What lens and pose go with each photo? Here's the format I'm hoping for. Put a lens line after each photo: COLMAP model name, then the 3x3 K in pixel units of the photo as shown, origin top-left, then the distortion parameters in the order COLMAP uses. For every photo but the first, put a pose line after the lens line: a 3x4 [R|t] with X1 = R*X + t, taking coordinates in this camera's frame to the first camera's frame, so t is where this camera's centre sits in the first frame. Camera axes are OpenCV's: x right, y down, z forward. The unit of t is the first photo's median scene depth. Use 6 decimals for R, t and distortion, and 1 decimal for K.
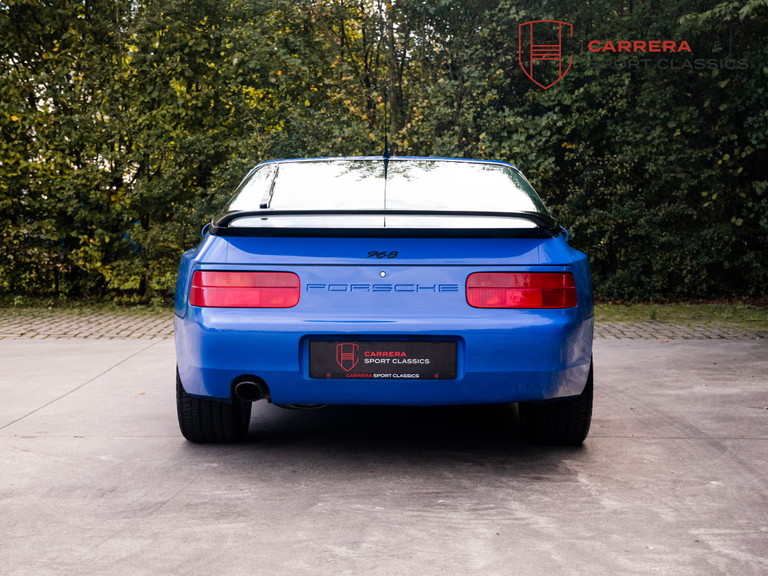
lens RADIAL K [[1213.7, 0, 385.7], [0, 1213.7, 291.4], [0, 0, 1]] dist [0.200559, 0.000000]
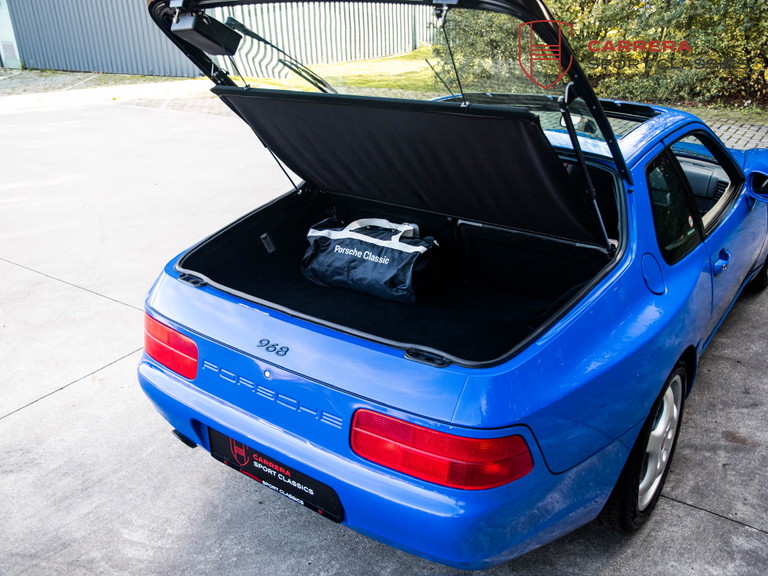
lens RADIAL K [[681.1, 0, 387.4], [0, 681.1, 283.2], [0, 0, 1]] dist [-0.033748, -0.017941]
pose [[0.813504, 0.200050, -0.546069, 0.079038], [0.002066, 0.937974, 0.346701, -0.059849], [0.581556, -0.283171, 0.762632, 0.214389]]
